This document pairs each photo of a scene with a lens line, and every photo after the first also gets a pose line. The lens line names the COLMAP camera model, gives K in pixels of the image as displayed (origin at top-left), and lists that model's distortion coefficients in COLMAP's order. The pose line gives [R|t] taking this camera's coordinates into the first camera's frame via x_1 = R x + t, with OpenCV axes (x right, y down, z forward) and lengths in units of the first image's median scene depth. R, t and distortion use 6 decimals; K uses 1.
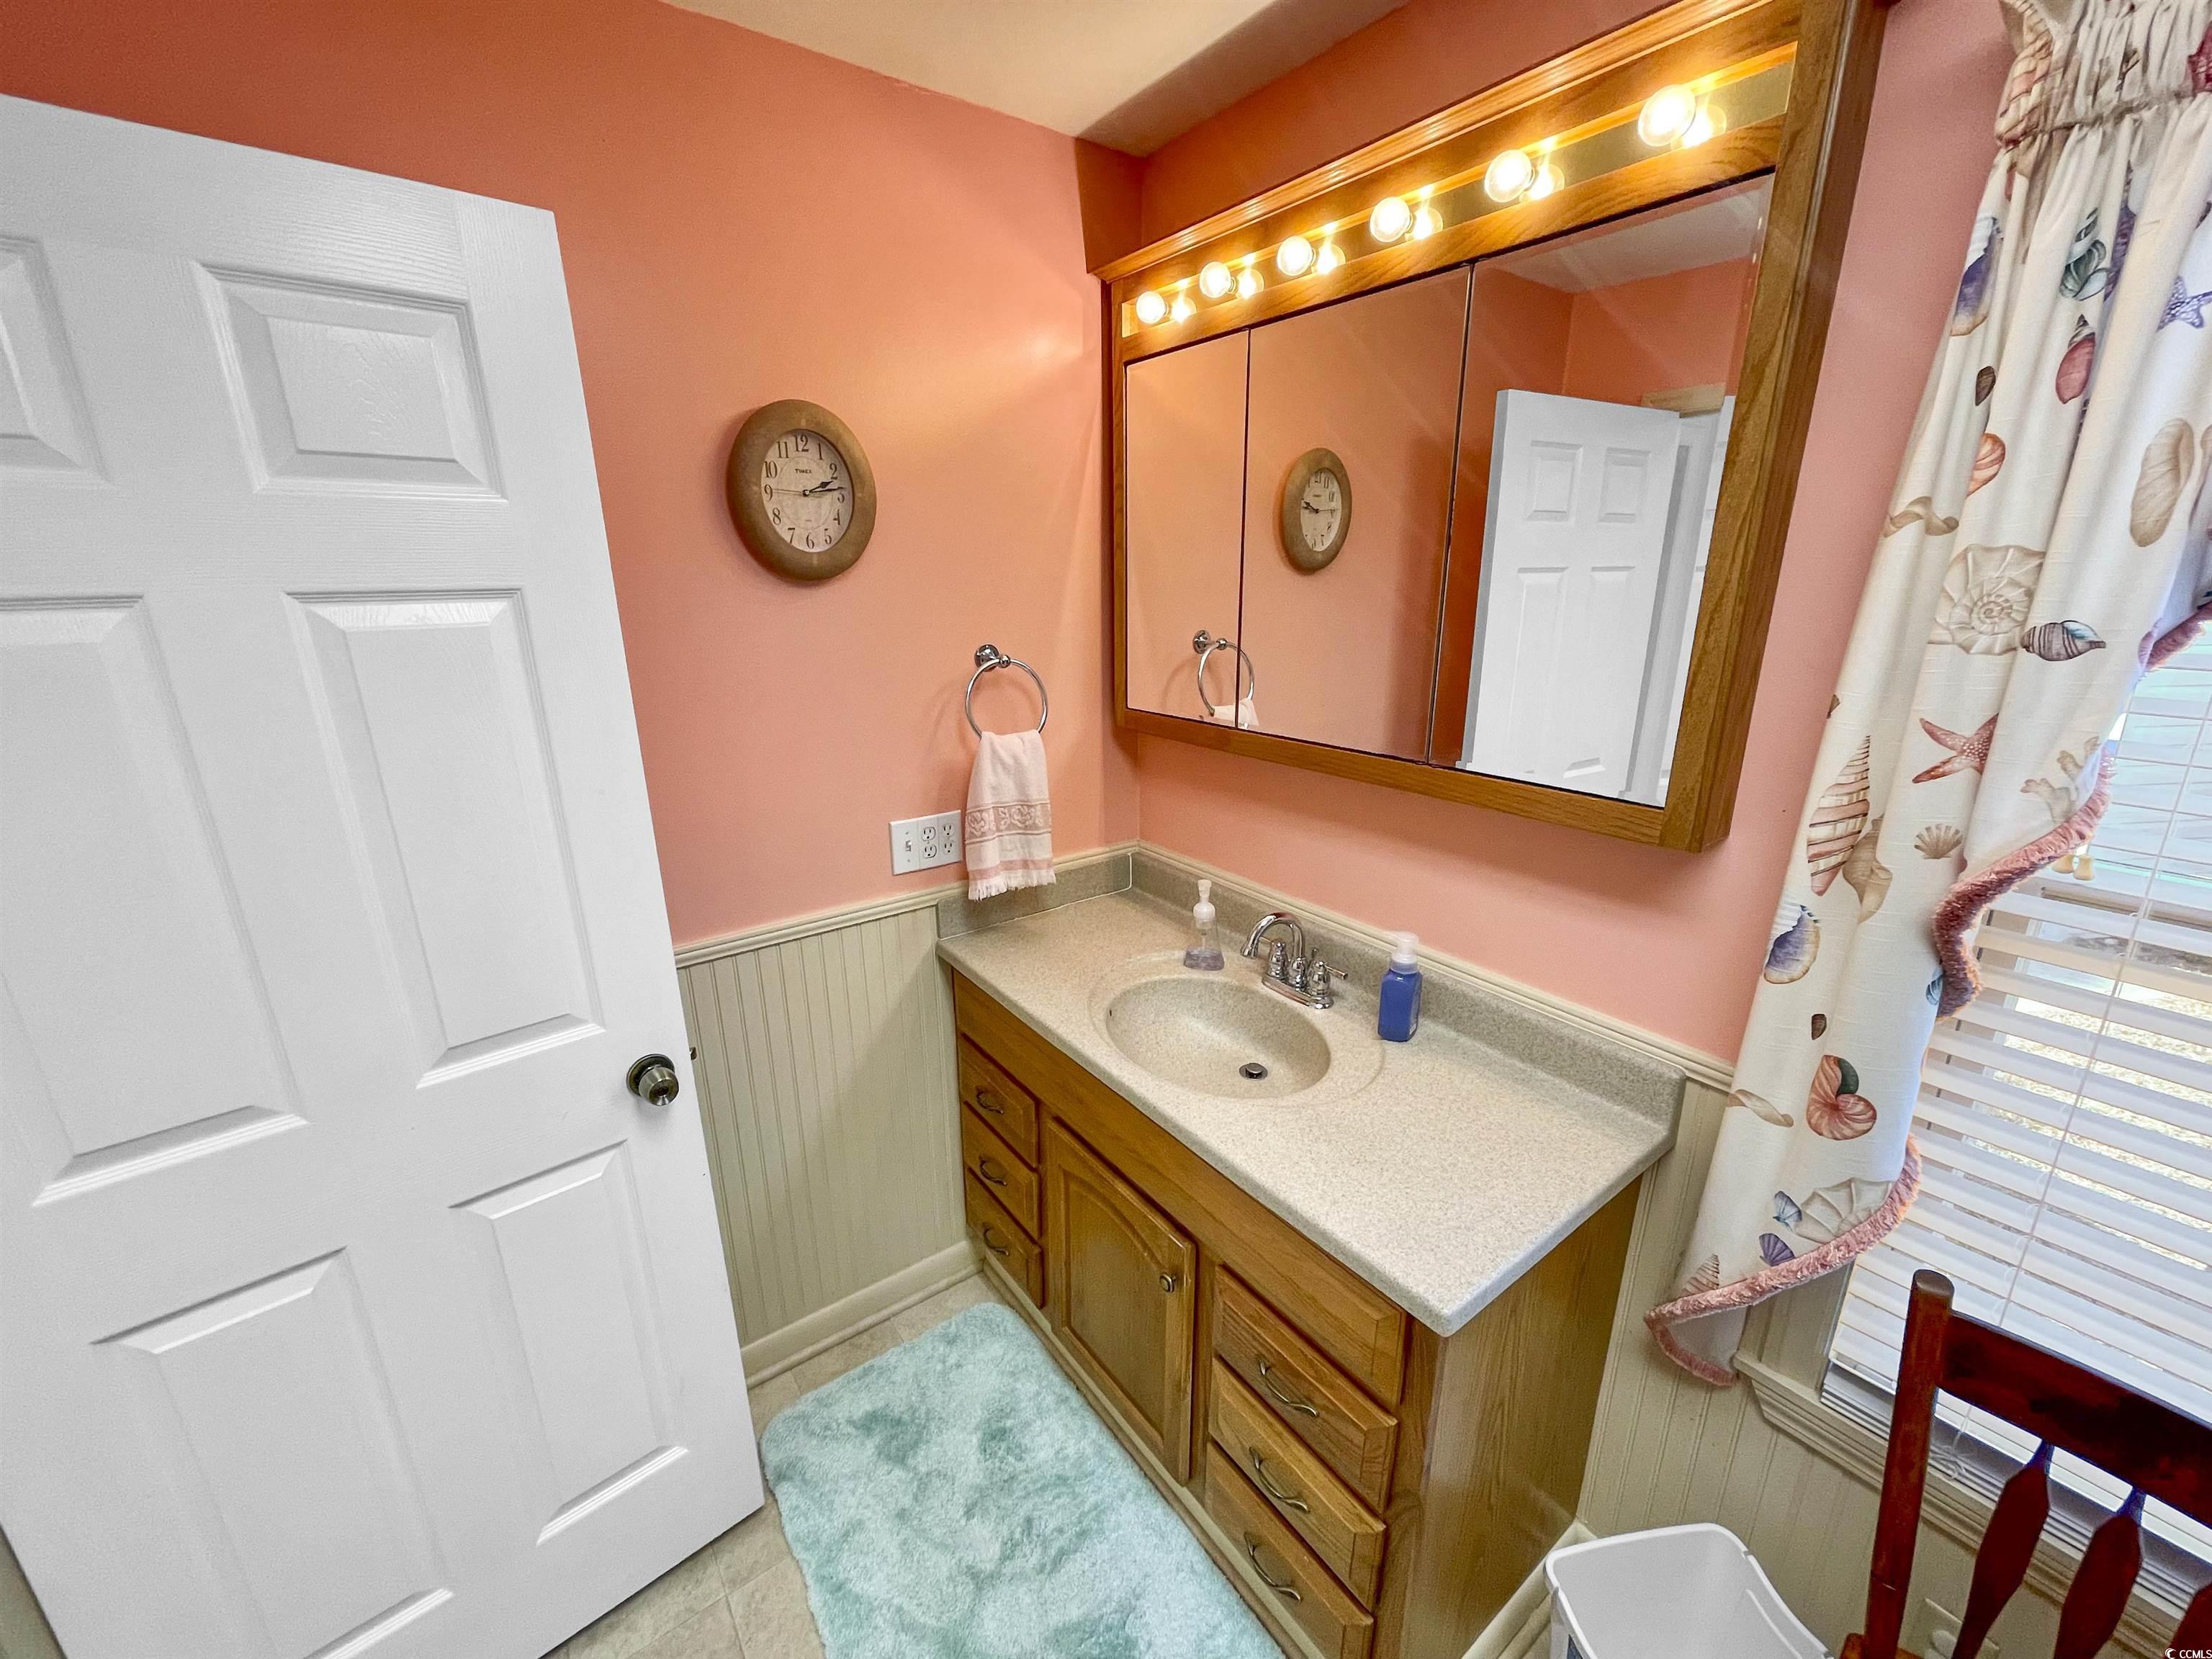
lens RADIAL K [[889.3, 0, 1097.6], [0, 889.3, 834.5], [0, 0, 1]] dist [-0.008896, 0.004667]
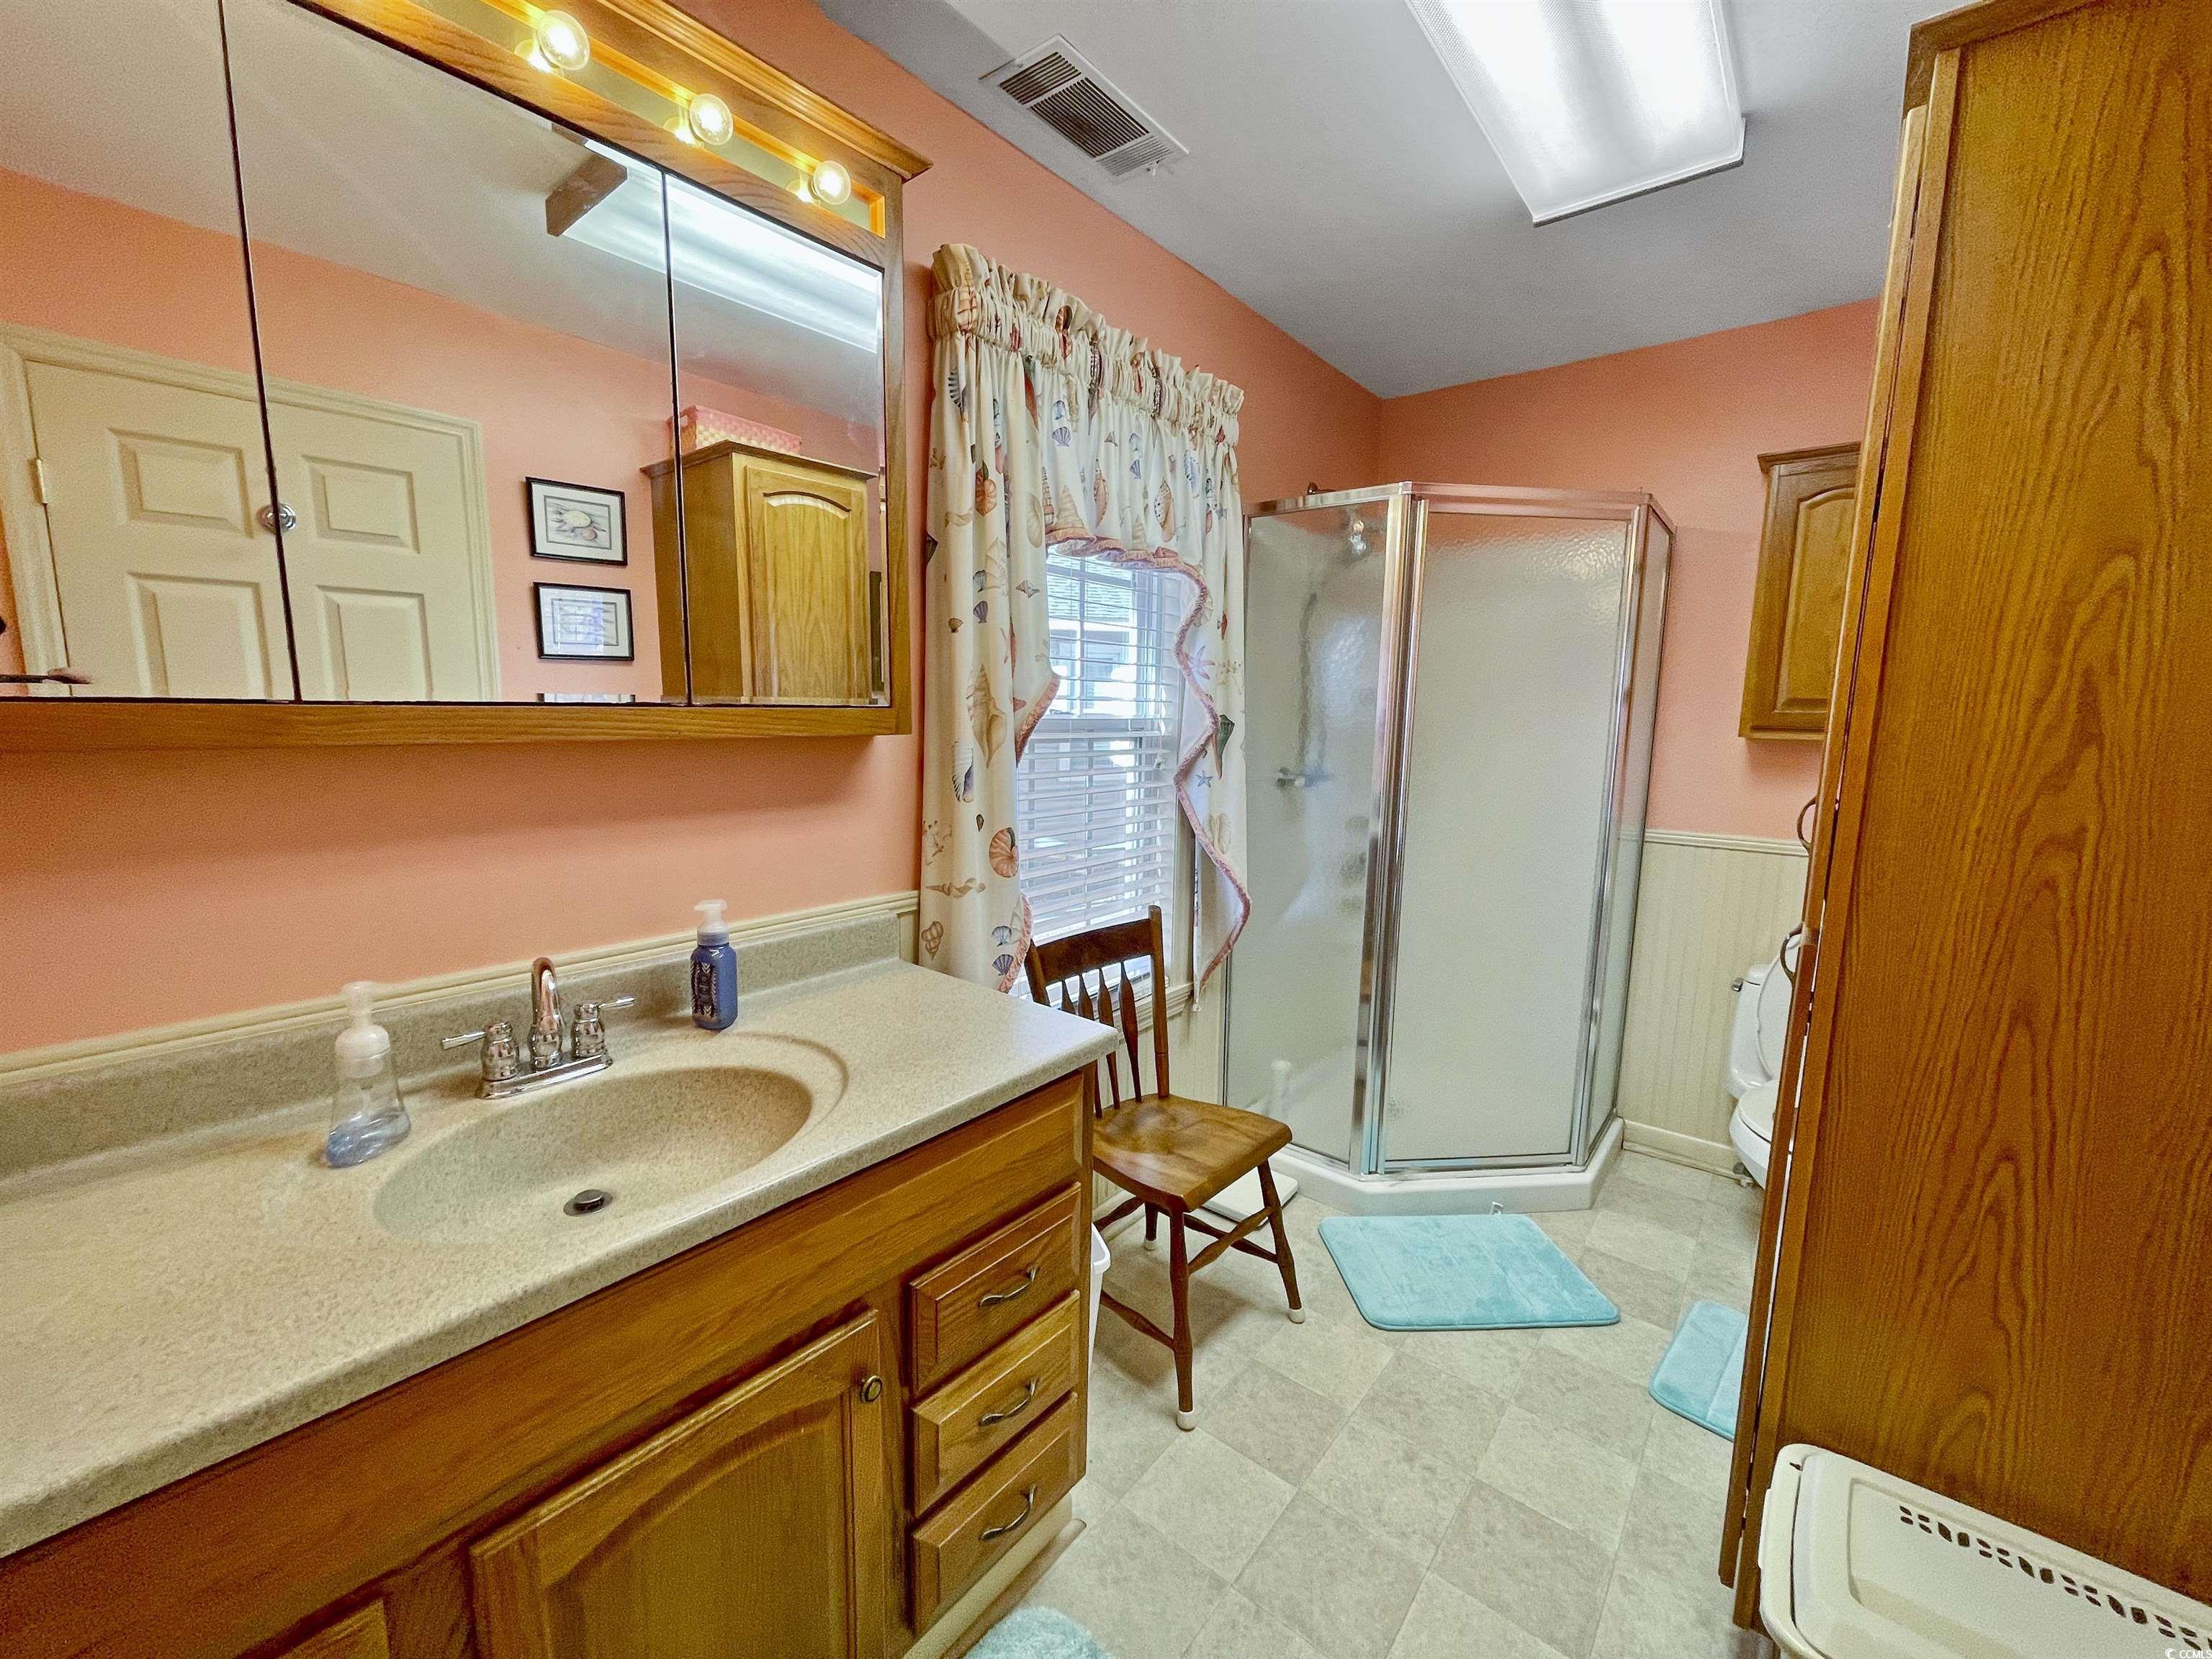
lens RADIAL K [[889.3, 0, 1097.6], [0, 889.3, 834.5], [0, 0, 1]] dist [-0.008896, 0.004667]
pose [[-0.251976, -0.131749, 0.958723, -0.829452], [0.261636, 0.944521, 0.198562, -0.033979], [-0.931695, 0.300869, -0.203526, 1.140570]]
